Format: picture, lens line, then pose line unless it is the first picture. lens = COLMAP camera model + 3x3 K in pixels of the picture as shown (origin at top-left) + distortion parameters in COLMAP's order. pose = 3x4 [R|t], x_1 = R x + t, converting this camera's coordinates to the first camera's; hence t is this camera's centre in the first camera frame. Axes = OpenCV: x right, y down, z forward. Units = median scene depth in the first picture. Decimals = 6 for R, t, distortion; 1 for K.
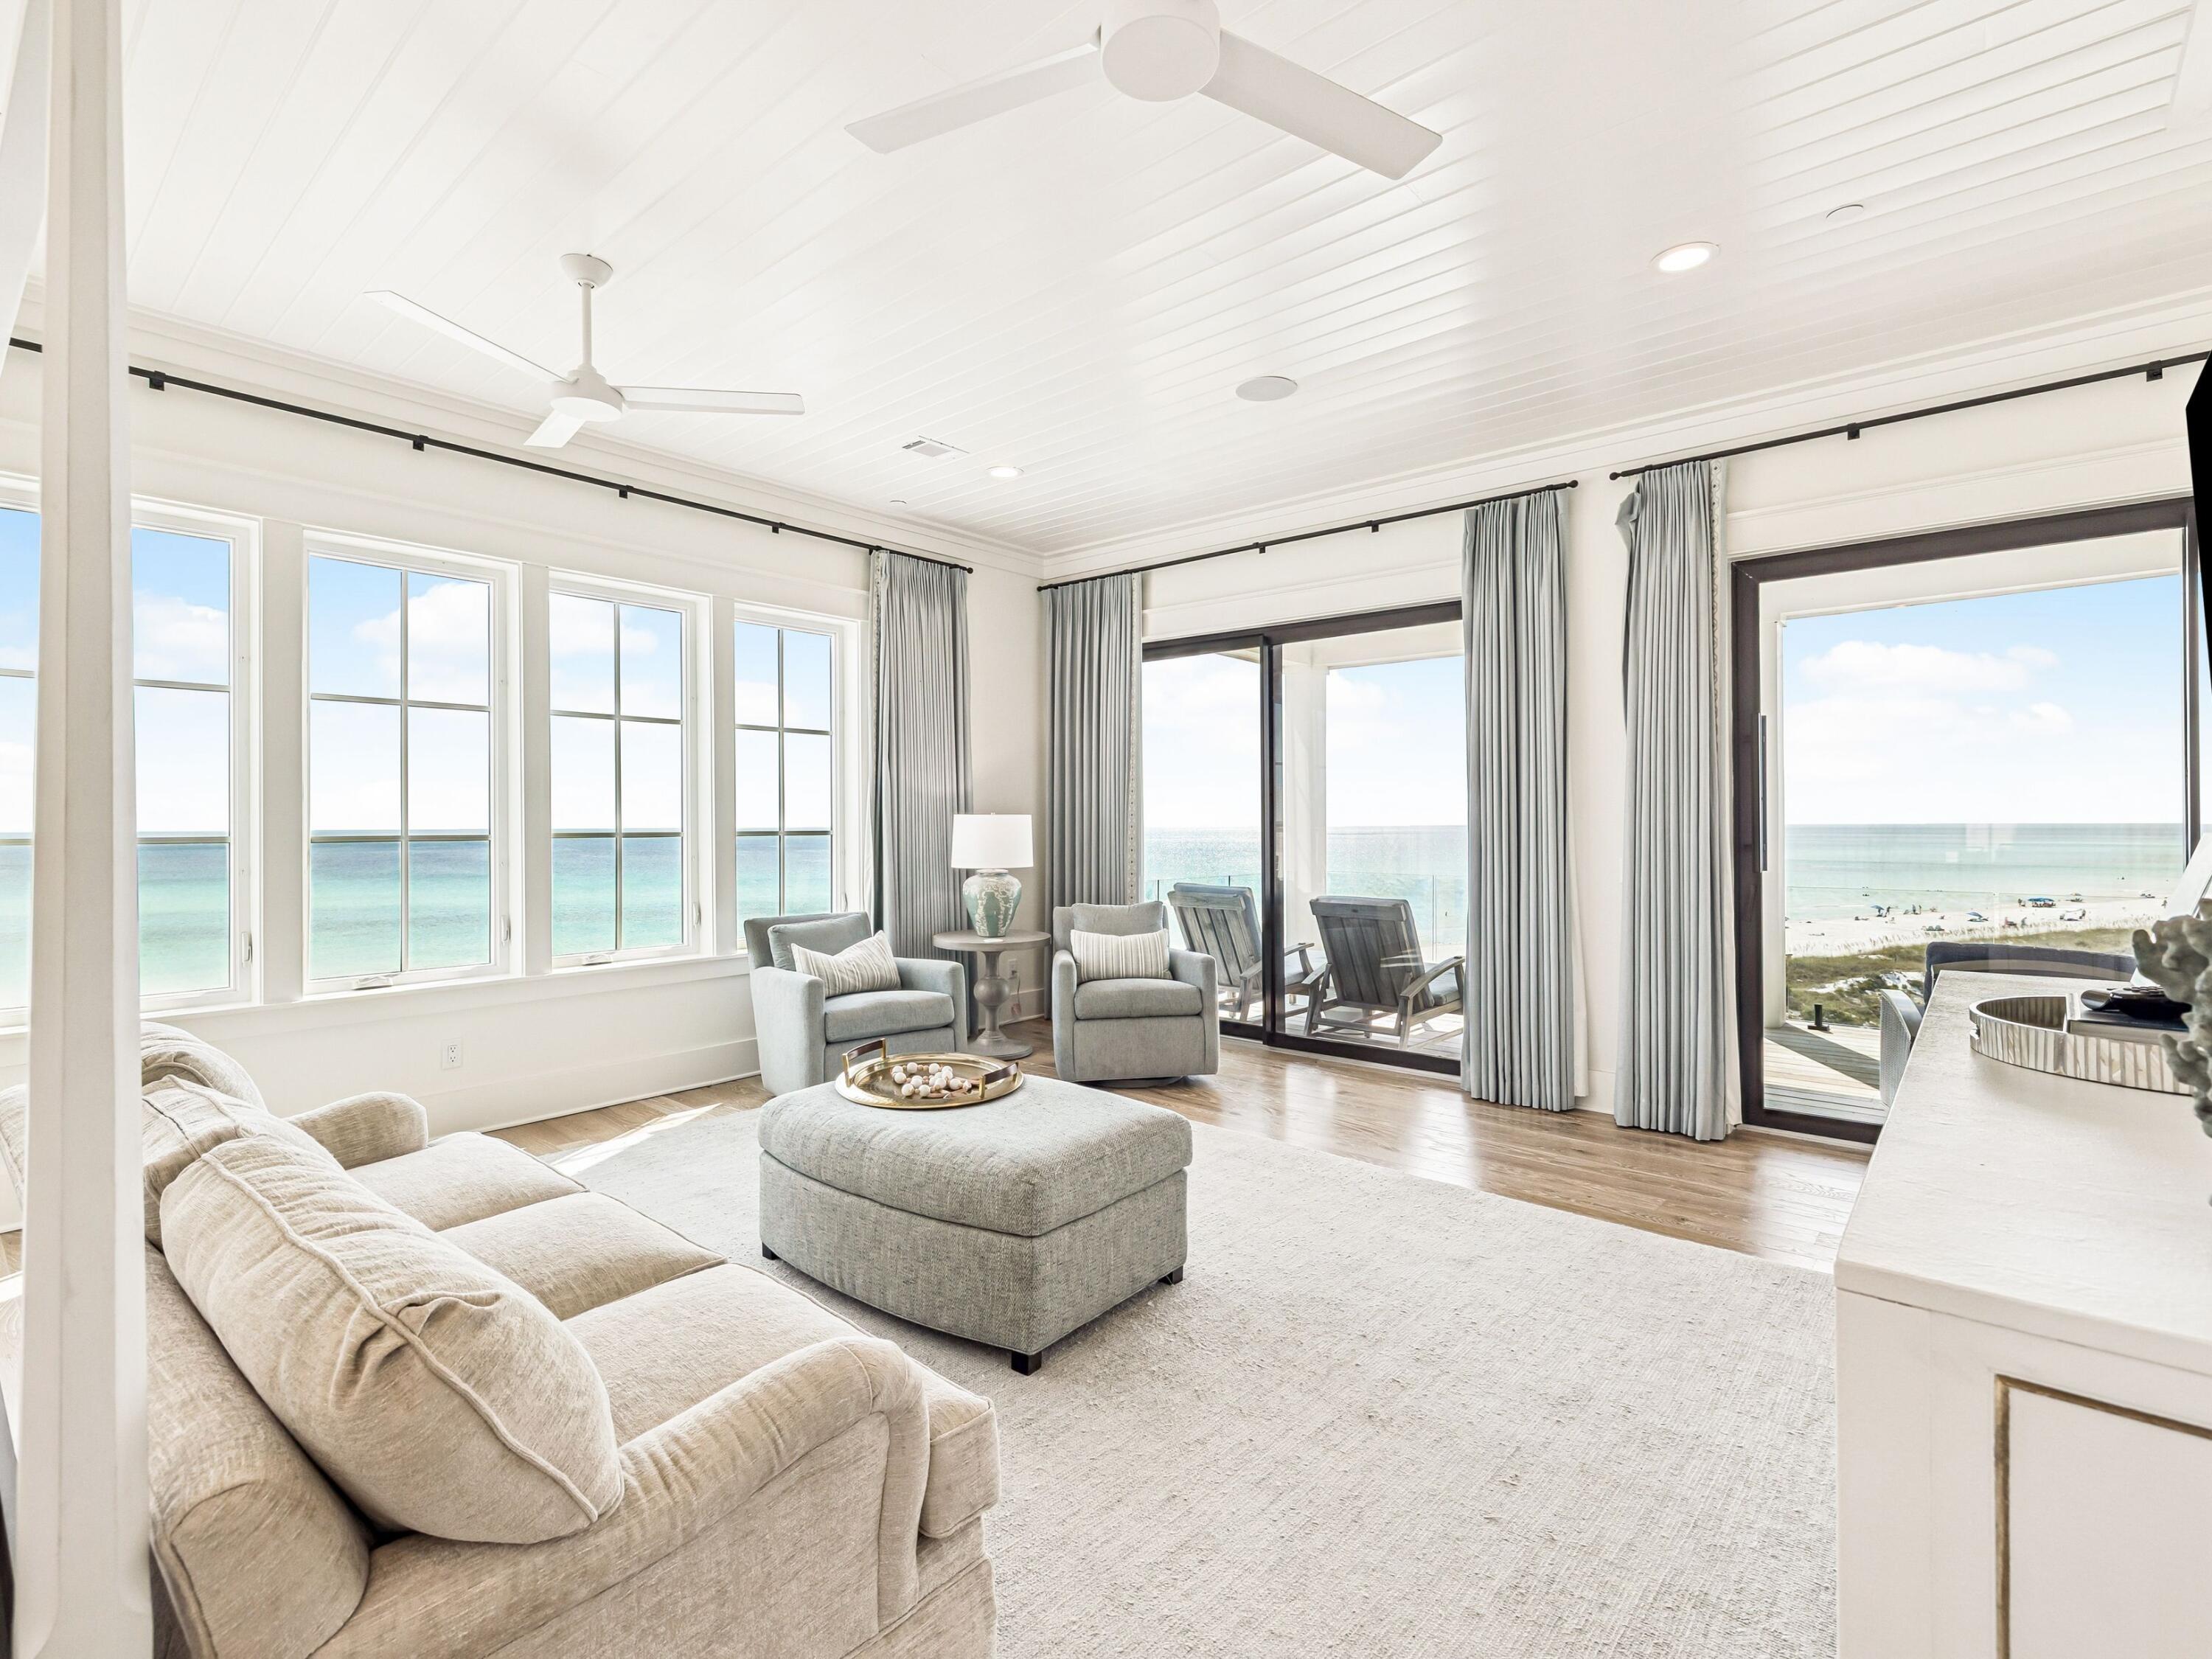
lens RADIAL K [[1048.3, 0, 1096.4], [0, 1048.3, 825.7], [0, 0, 1]] dist [0.004321, 0.000131]
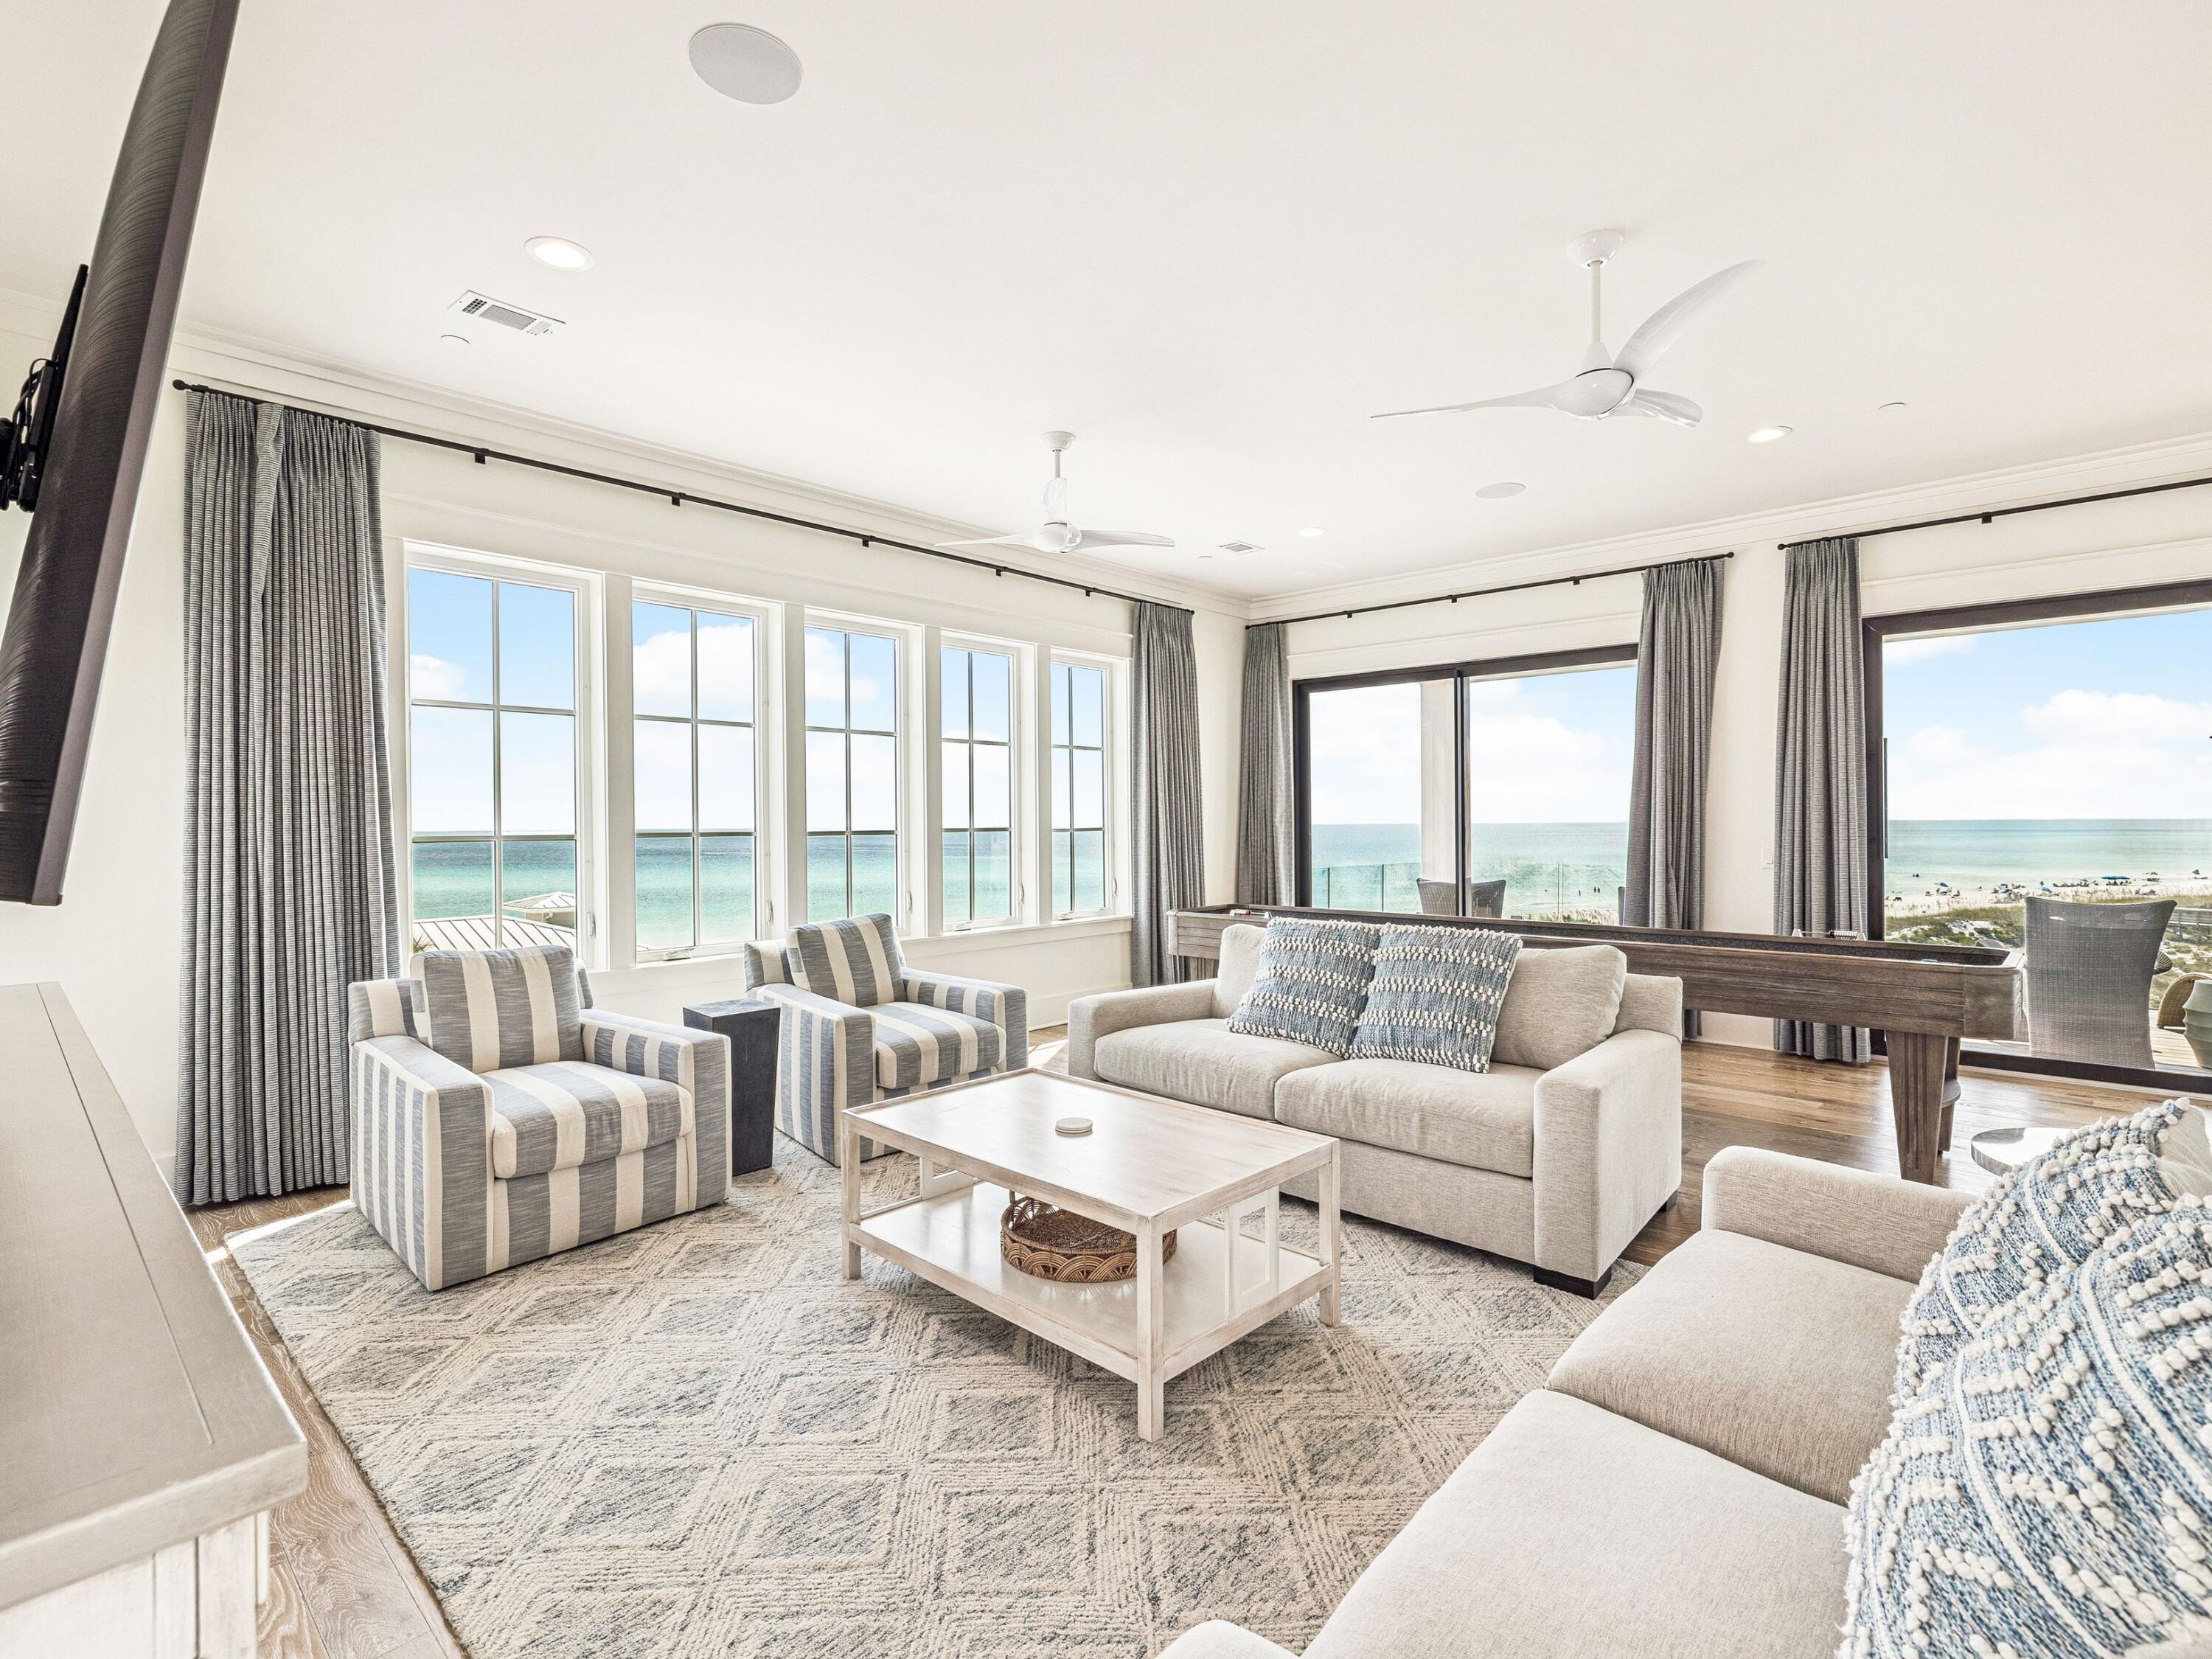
lens RADIAL K [[1048.3, 0, 1096.4], [0, 1048.3, 825.7], [0, 0, 1]] dist [0.004321, 0.000131]
pose [[0.999058, -0.000187, -0.043390, -0.150172], [0.000187, 1.000000, -0.000004, 0.002010], [0.043390, -0.000004, 0.999058, -0.176136]]
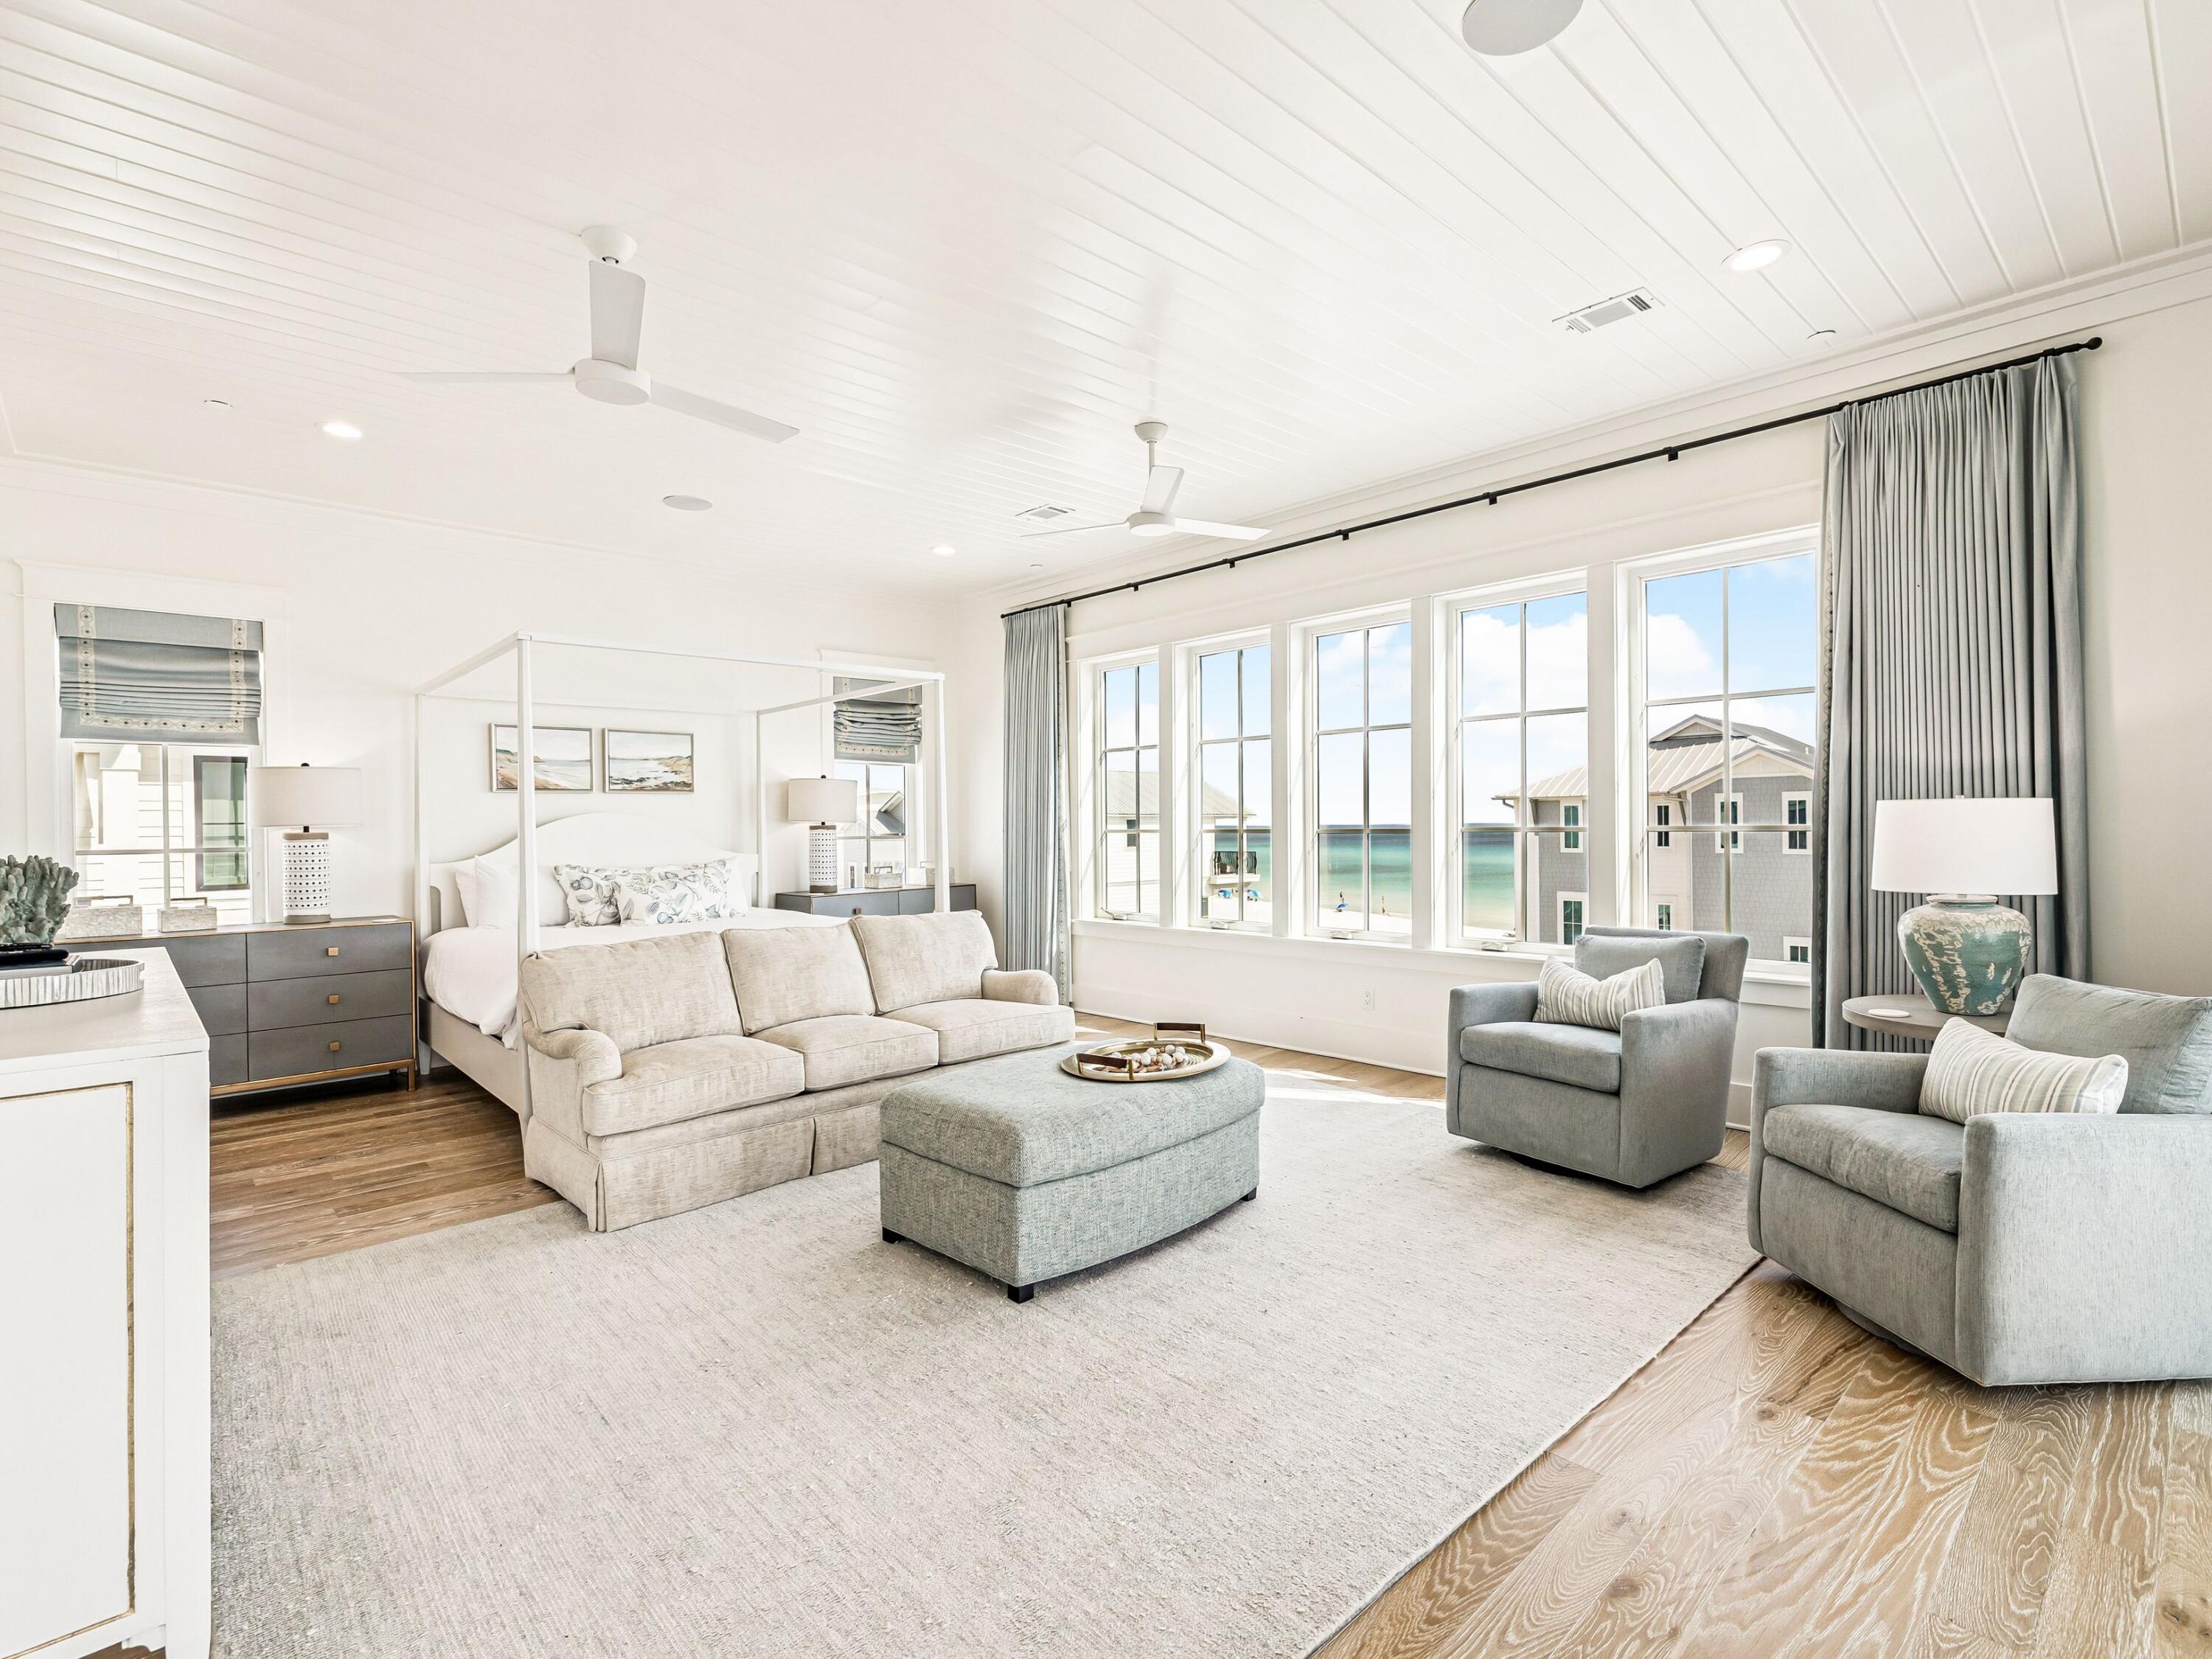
lens RADIAL K [[1048.3, 0, 1096.4], [0, 1048.3, 825.7], [0, 0, 1]] dist [0.004321, 0.000131]
pose [[-0.112715, 0.006353, -0.993607, 0.703760], [0.008229, 0.999951, 0.005460, -0.004642], [0.993593, -0.007561, -0.112761, 0.816281]]
